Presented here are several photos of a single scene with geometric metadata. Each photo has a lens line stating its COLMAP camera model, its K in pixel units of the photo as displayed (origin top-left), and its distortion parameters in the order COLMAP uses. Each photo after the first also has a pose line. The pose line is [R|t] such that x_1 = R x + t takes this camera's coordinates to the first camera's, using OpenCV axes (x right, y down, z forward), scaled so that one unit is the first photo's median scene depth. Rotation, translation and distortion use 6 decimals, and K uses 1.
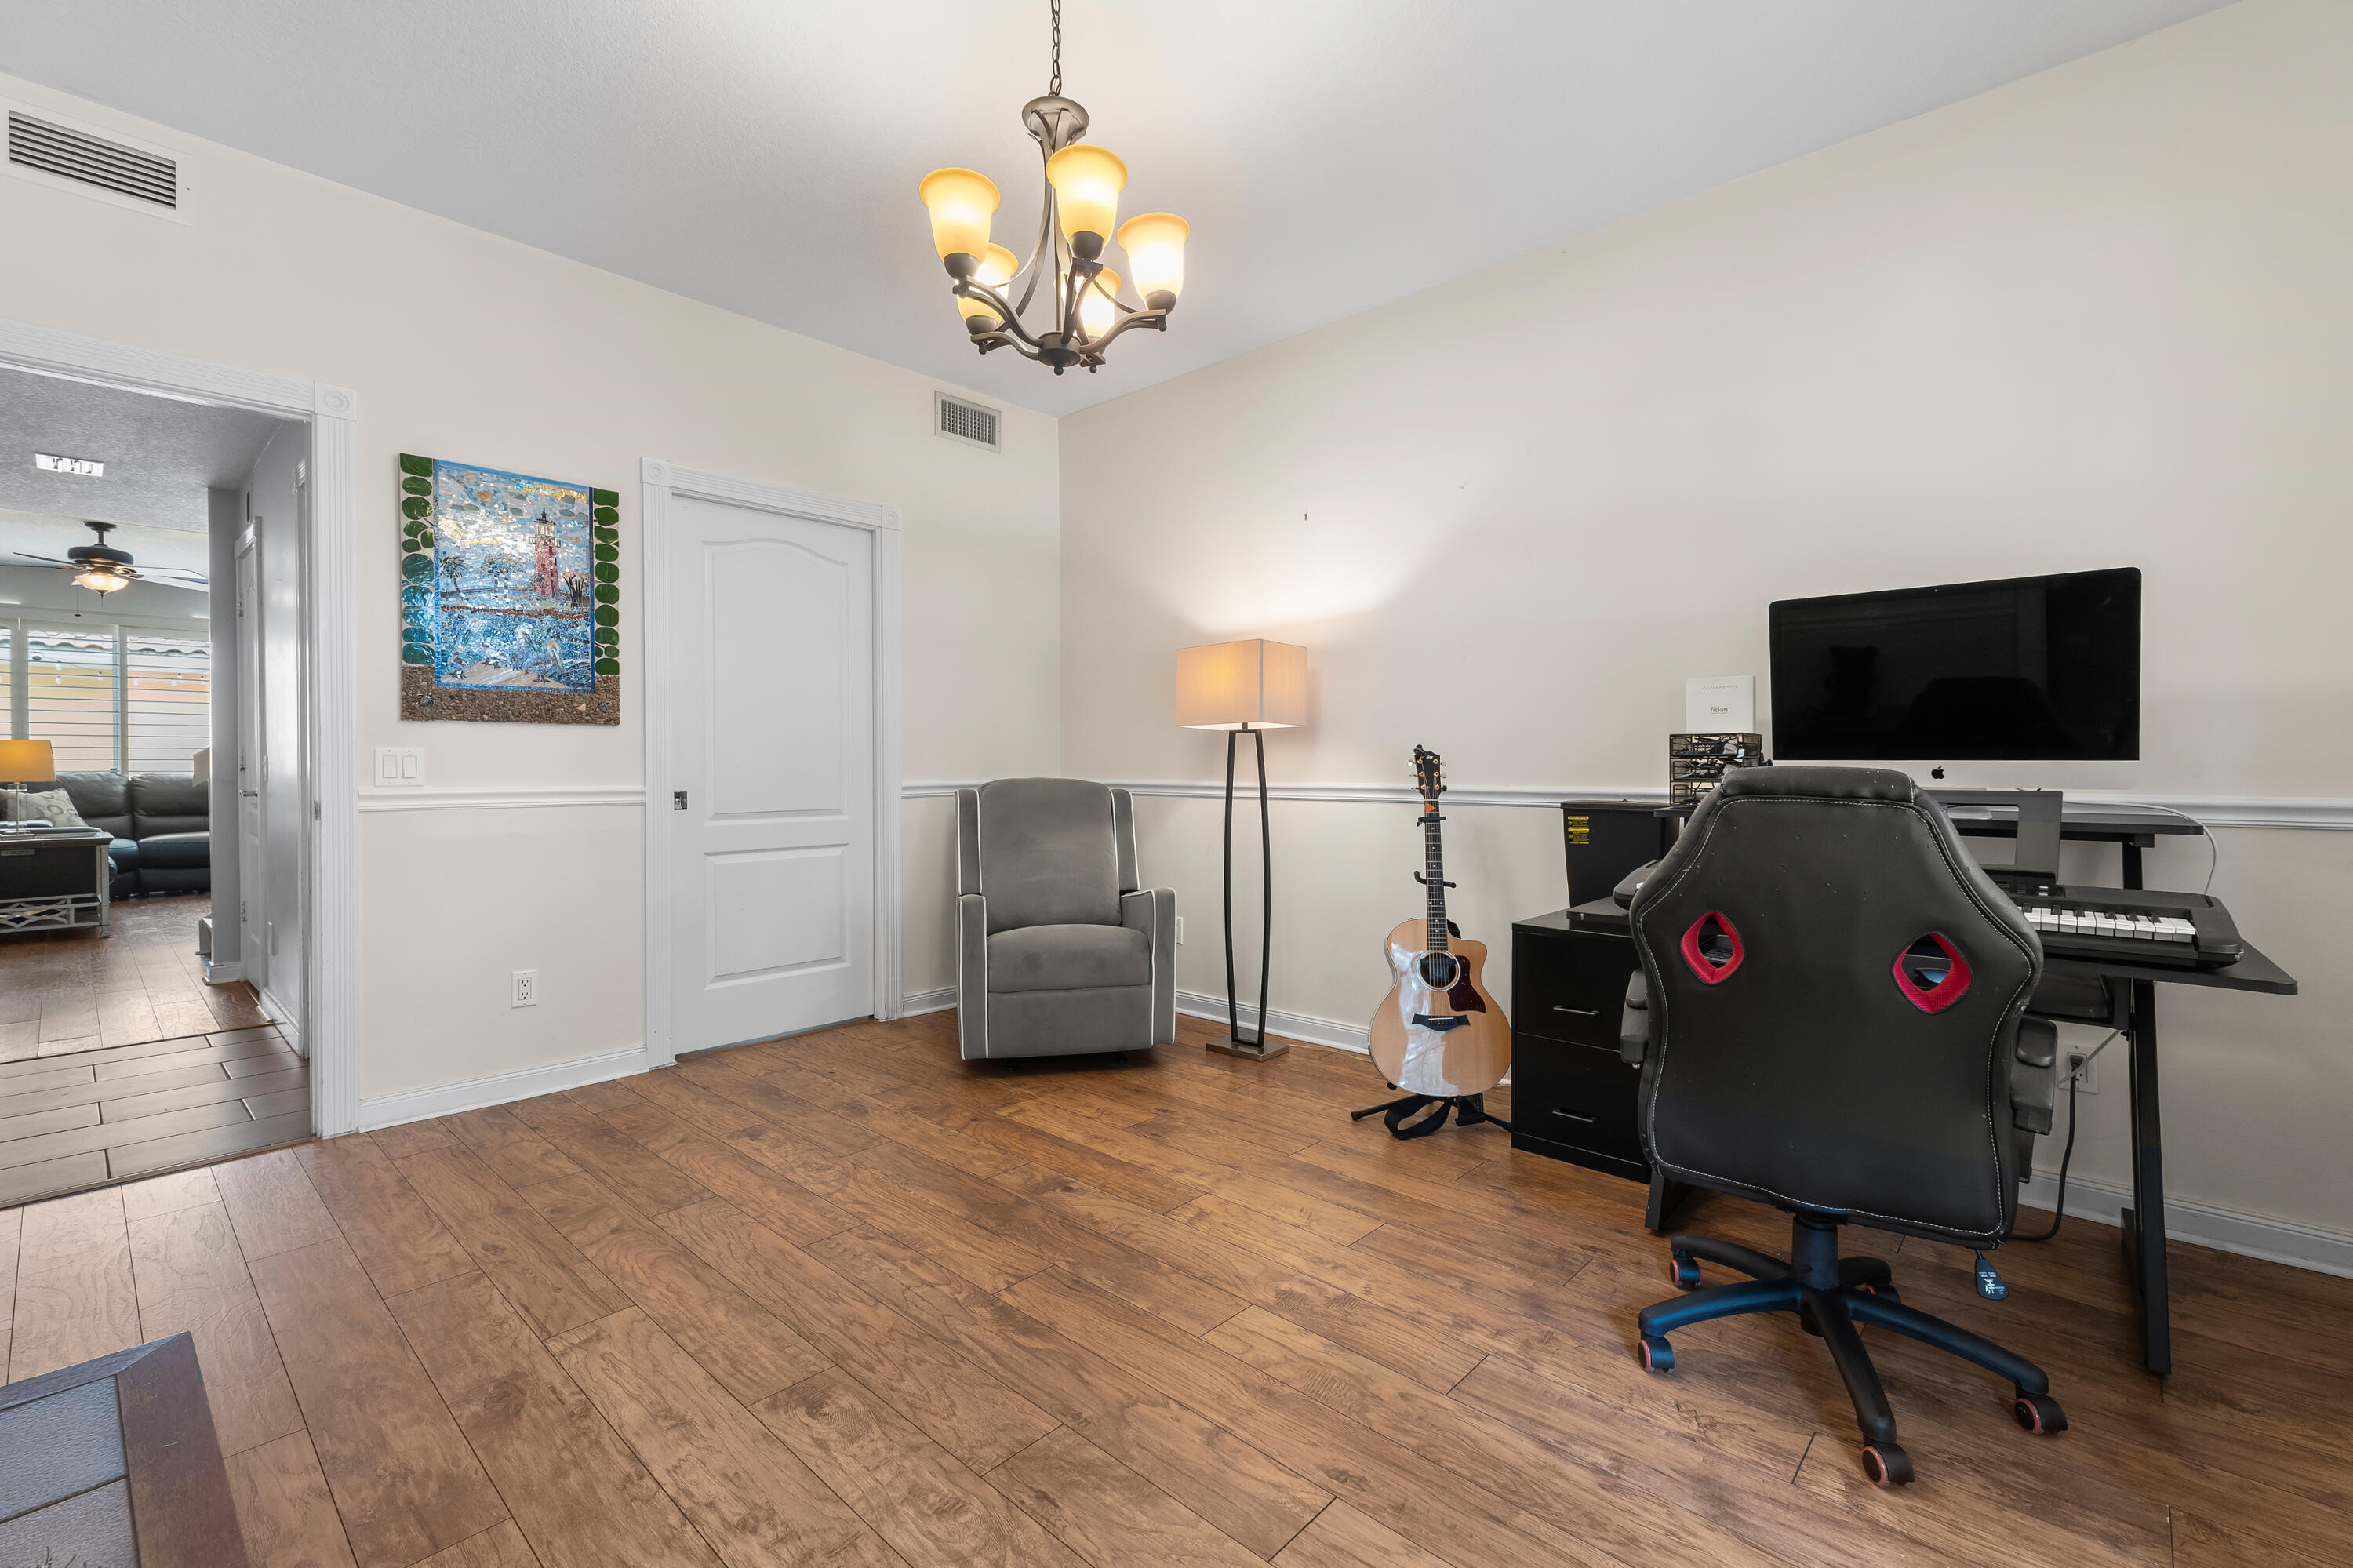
lens RADIAL K [[1012.7, 0, 1224.0], [0, 1012.7, 770.7], [0, 0, 1]] dist [0.000815, 0.000298]
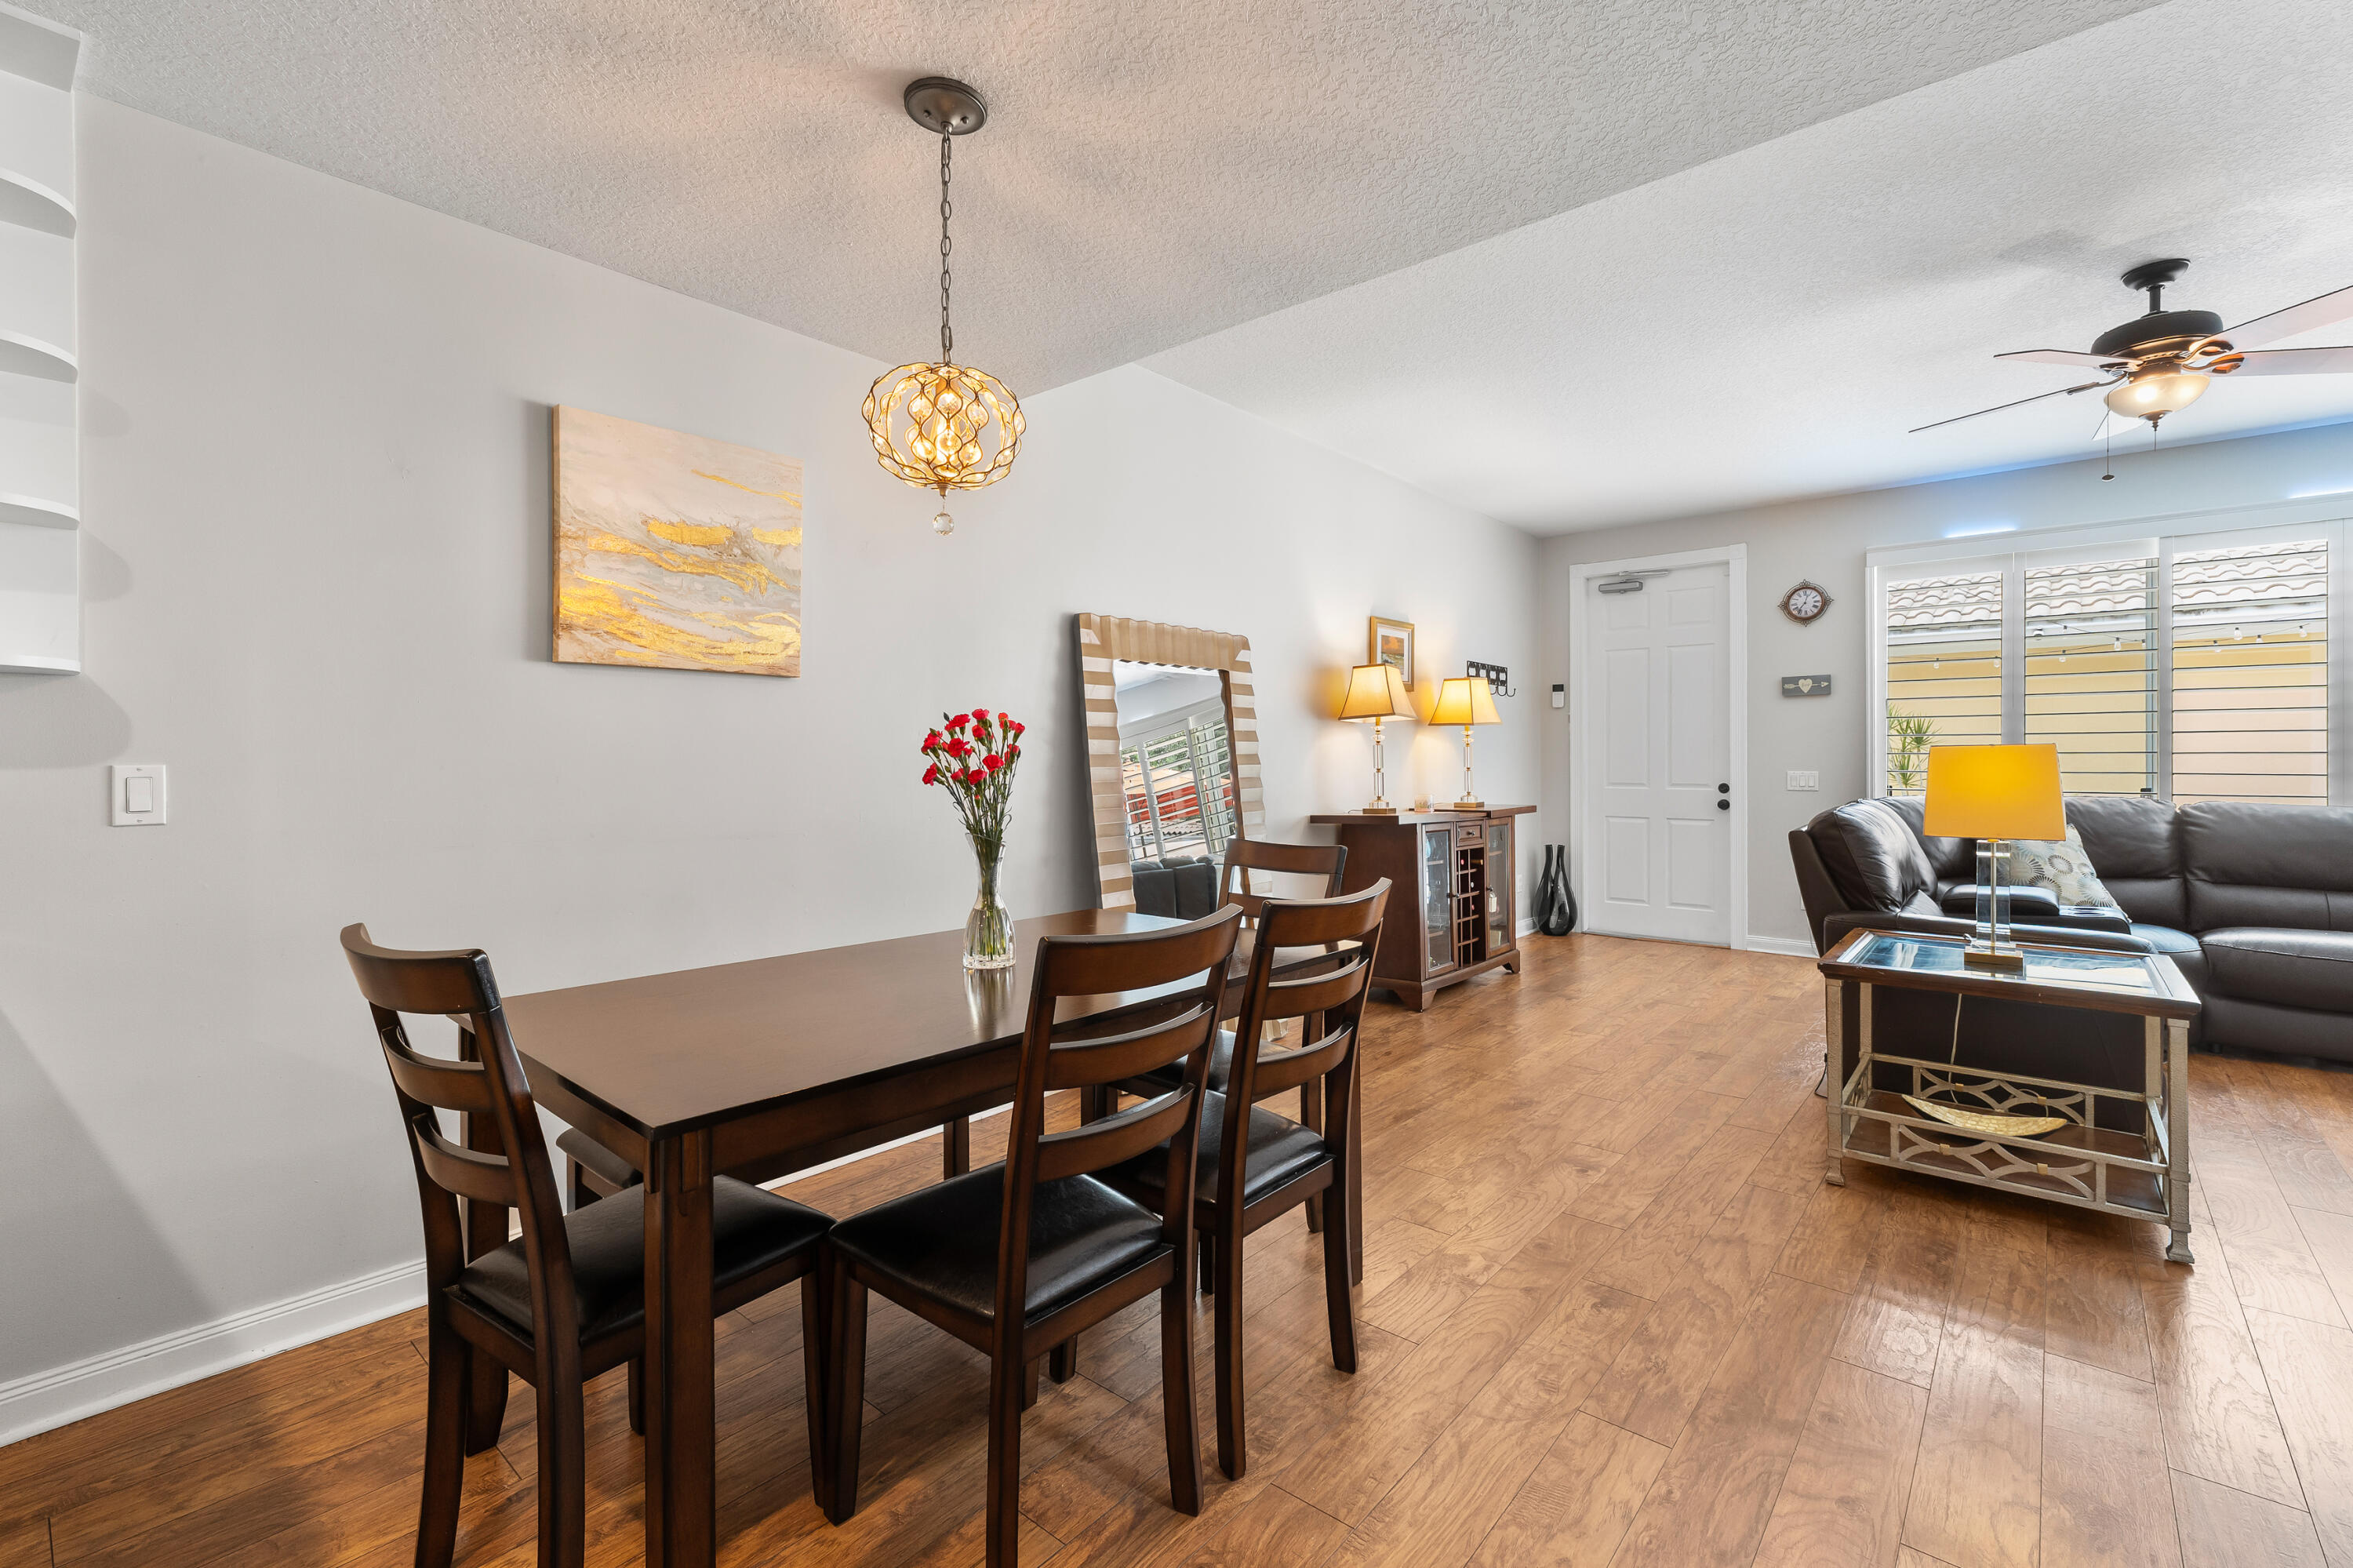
lens RADIAL K [[1012.7, 0, 1187.1], [0, 1012.7, 774.0], [0, 0, 1]] dist [0.000815, 0.000298]
pose [[0.010970, 0.005496, -0.999925, -0.660609], [-0.004286, 0.999976, 0.005449, -0.014246], [0.999931, 0.004225, 0.010993, 0.564719]]
